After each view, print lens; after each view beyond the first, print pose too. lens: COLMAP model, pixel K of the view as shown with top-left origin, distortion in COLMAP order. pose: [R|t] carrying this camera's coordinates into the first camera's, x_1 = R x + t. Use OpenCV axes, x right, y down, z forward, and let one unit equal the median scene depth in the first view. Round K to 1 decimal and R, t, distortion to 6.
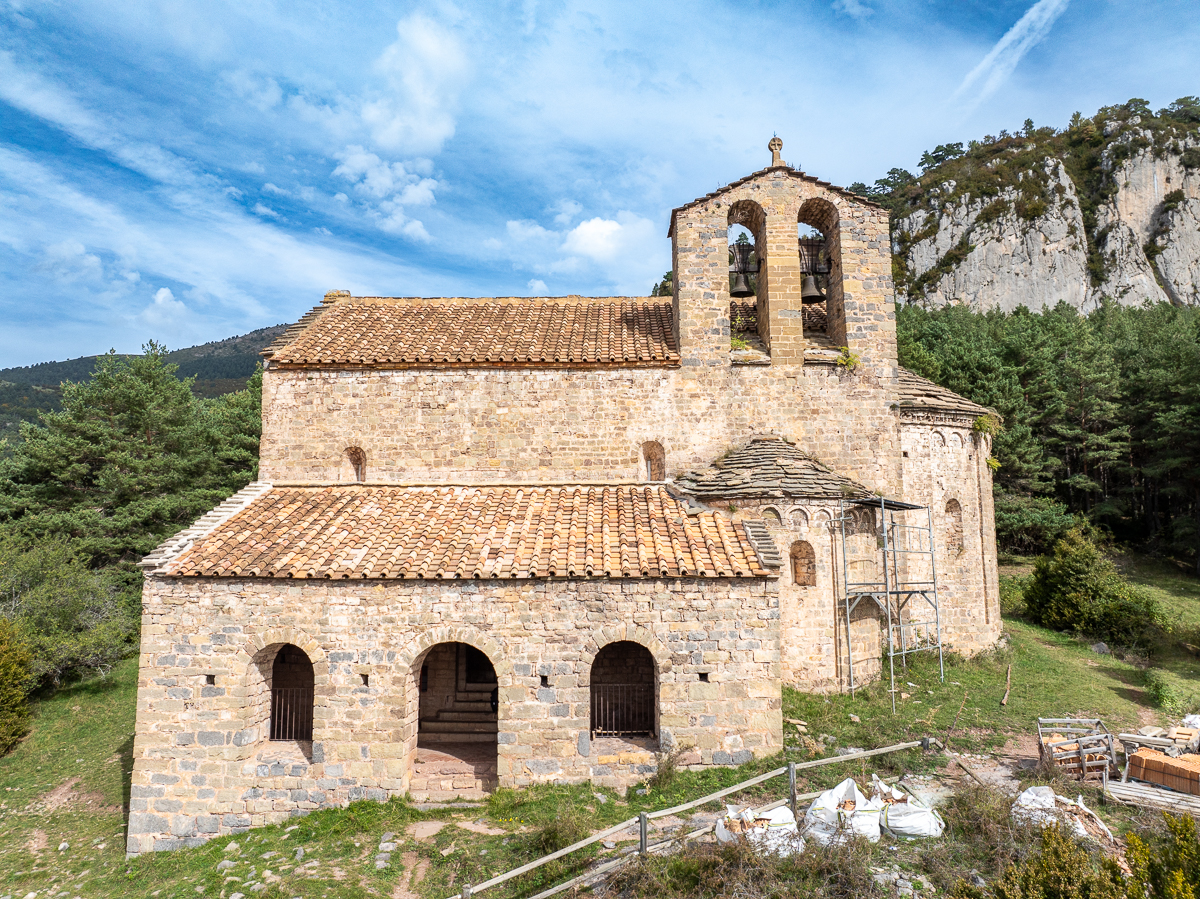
lens RADIAL K [[845.5, 0, 596.0], [0, 845.5, 447.1], [0, 0, 1]] dist [-0.045757, 0.015100]
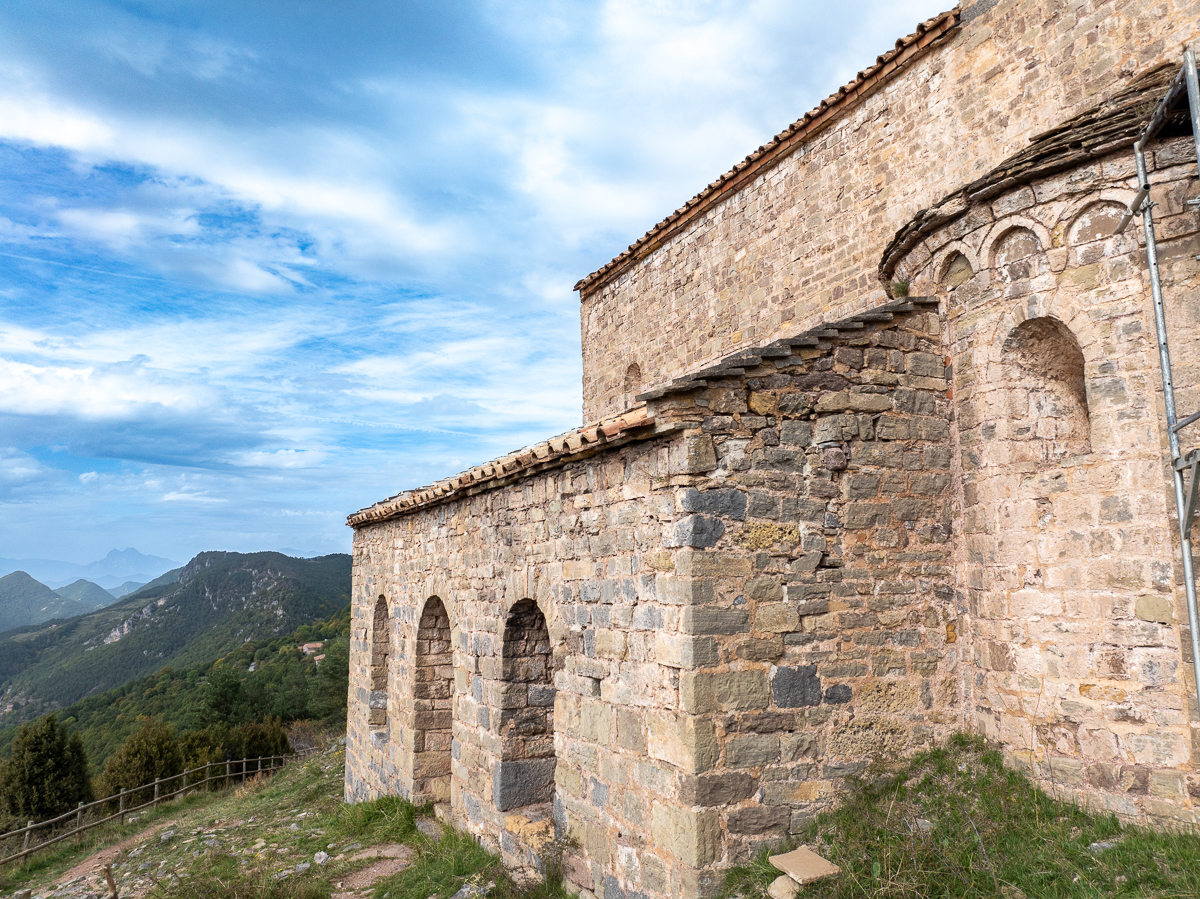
lens RADIAL K [[845.5, 0, 597.3], [0, 845.5, 447.2], [0, 0, 1]] dist [-0.045757, 0.015100]
pose [[0.435784, -0.142276, -0.888735, 0.377461], [0.140637, 0.986062, -0.088897, 0.138425], [0.888996, -0.086250, 0.449719, 0.593503]]
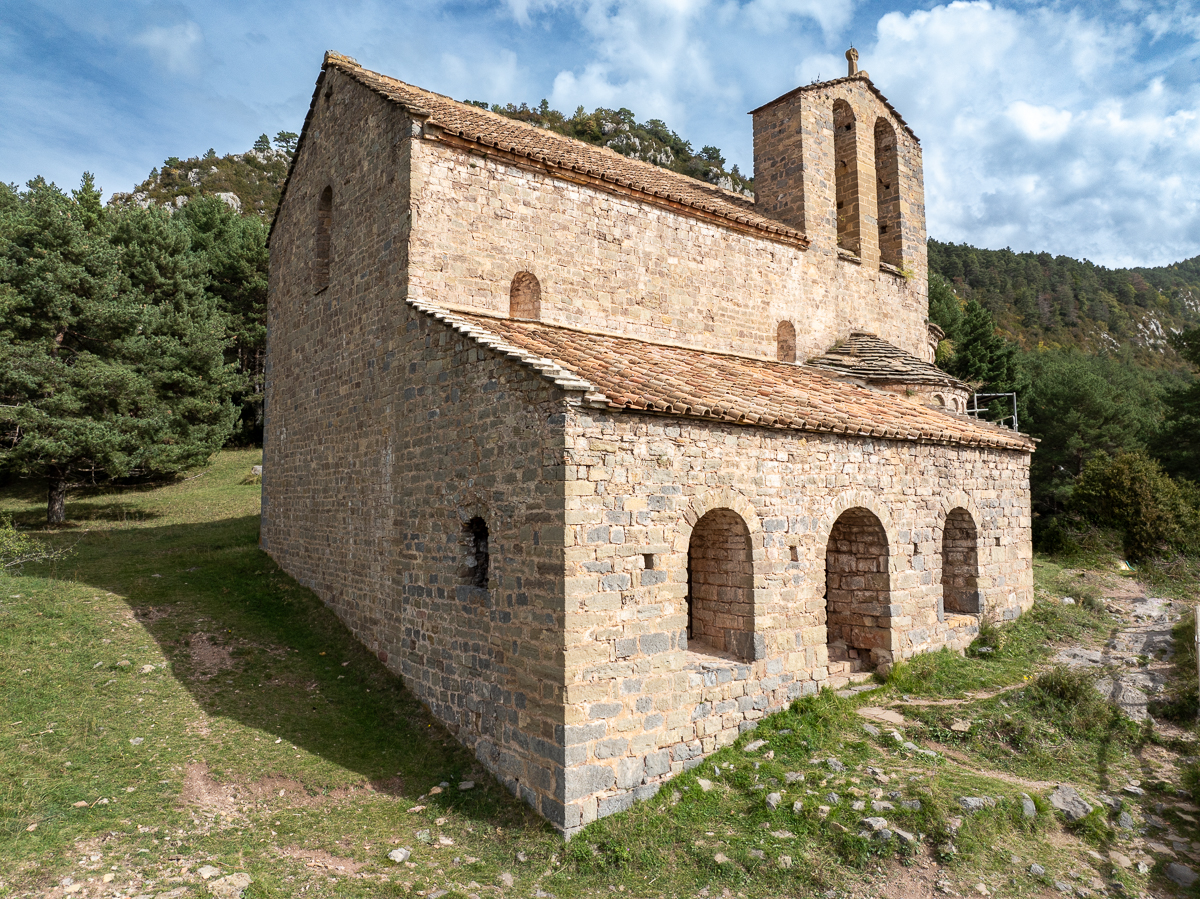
lens RADIAL K [[845.5, 0, 599.8], [0, 845.5, 447.4], [0, 0, 1]] dist [-0.045757, 0.015100]
pose [[0.790242, 0.050352, 0.610723, -0.666919], [-0.093105, 0.994914, 0.038445, 0.116735], [-0.605681, -0.087242, 0.790910, 0.345915]]
